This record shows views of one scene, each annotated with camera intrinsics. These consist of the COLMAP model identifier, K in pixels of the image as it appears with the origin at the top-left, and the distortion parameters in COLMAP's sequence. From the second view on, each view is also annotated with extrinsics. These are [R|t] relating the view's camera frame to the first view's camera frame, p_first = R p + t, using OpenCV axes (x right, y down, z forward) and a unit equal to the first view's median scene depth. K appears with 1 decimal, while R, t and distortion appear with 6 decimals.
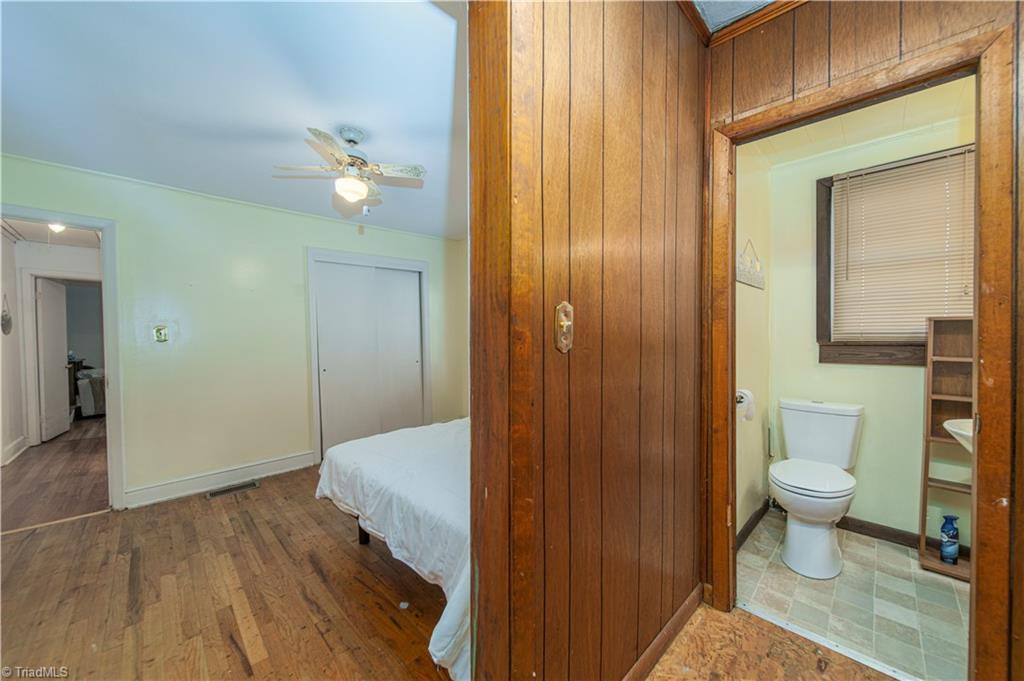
lens RADIAL K [[361.5, 0, 512.0], [0, 361.5, 340.5], [0, 0, 1]] dist [-0.000685, -0.000067]
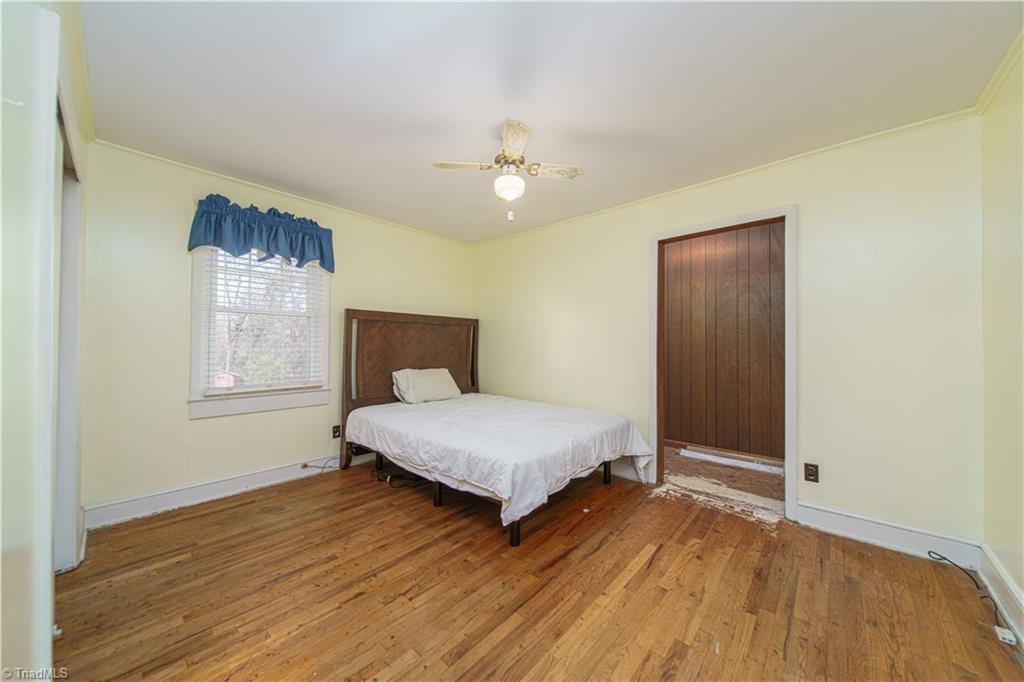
lens RADIAL K [[361.5, 0, 512.0], [0, 361.5, 341.0], [0, 0, 1]] dist [-0.000685, -0.000067]
pose [[-0.050278, 0.022609, 0.998479, -1.785373], [0.018764, 0.999589, -0.021689, 0.034901], [-0.998559, 0.017645, -0.050682, 1.336756]]
